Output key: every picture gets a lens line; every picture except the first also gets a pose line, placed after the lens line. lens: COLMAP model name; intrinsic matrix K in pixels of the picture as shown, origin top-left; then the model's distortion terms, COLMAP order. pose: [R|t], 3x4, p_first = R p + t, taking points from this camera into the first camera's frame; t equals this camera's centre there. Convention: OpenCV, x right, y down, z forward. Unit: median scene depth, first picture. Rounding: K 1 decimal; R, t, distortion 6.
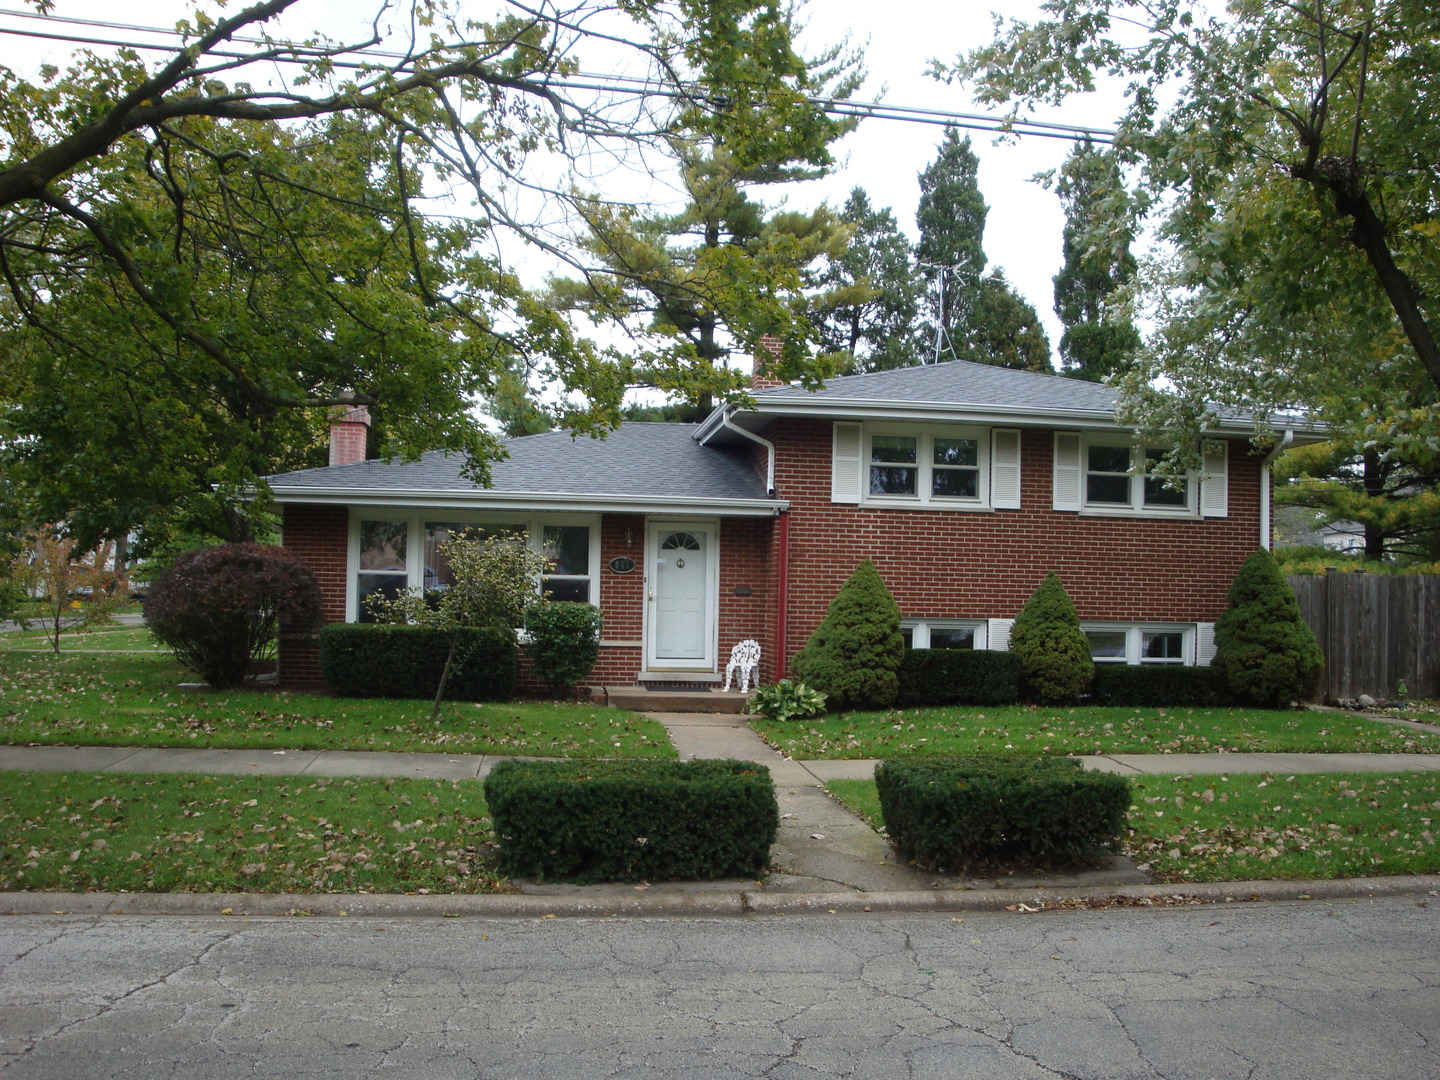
lens RADIAL K [[1281.3, 0, 720.0], [0, 1281.3, 561.8], [0, 0, 1]] dist [-0.168728, 0.118947]
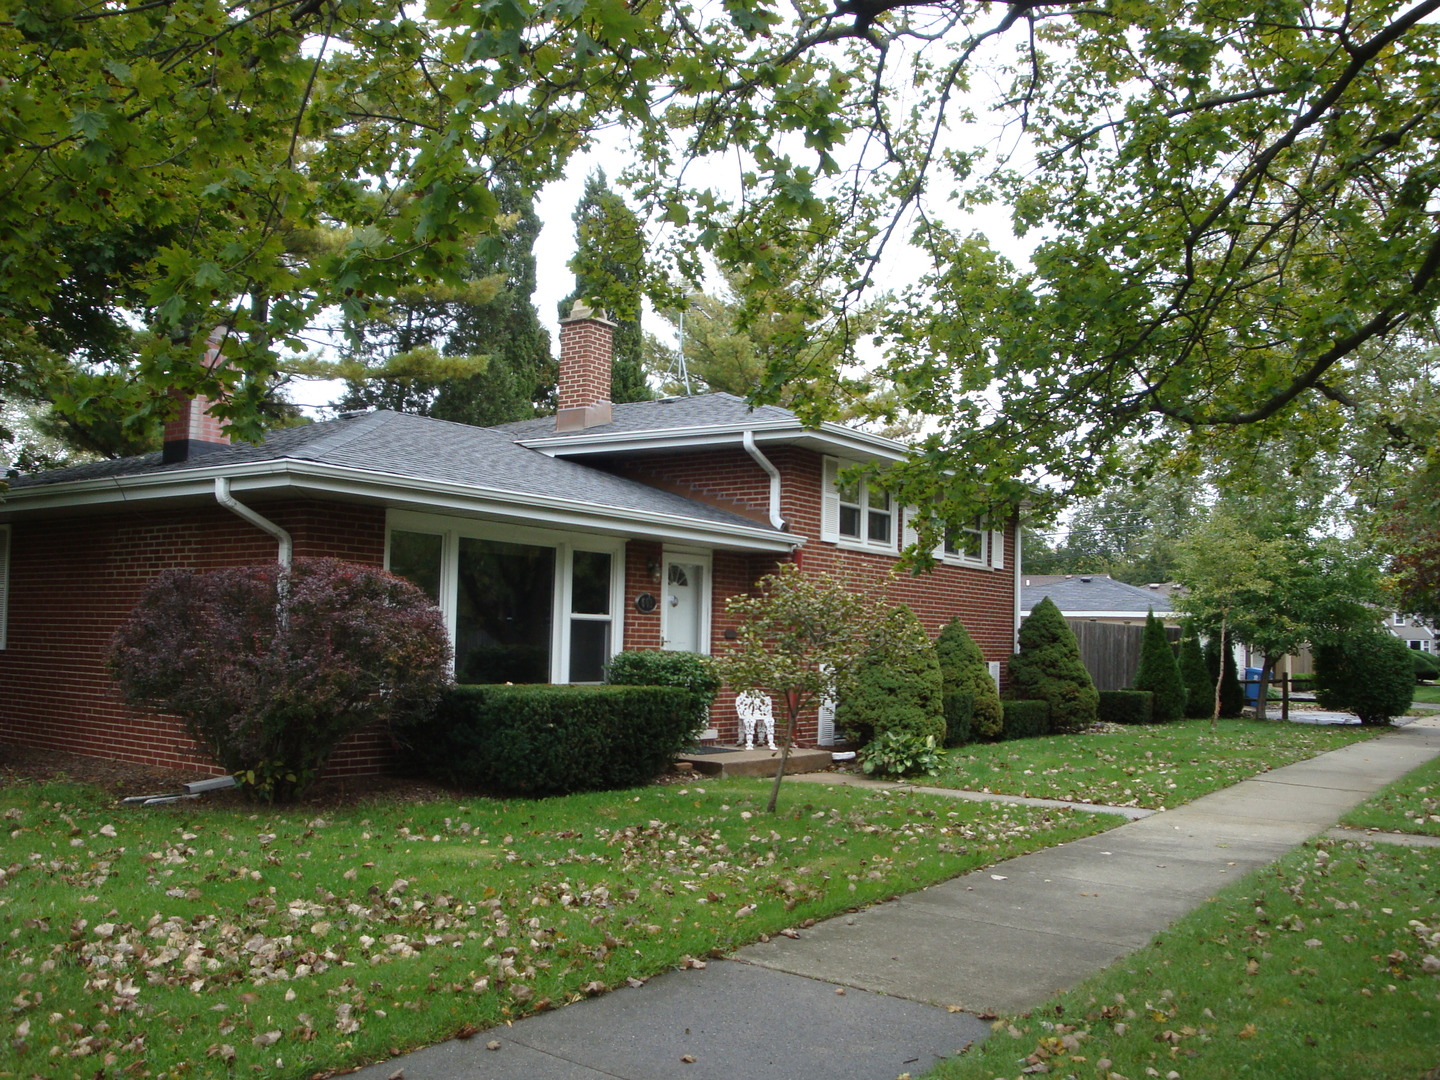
lens RADIAL K [[1281.3, 0, 720.0], [0, 1281.3, 561.8], [0, 0, 1]] dist [-0.168728, 0.118947]
pose [[0.684815, 0.040517, 0.727590, -0.640118], [-0.030454, 0.999172, -0.026976, -0.003113], [-0.728081, -0.003685, 0.685482, 0.400935]]
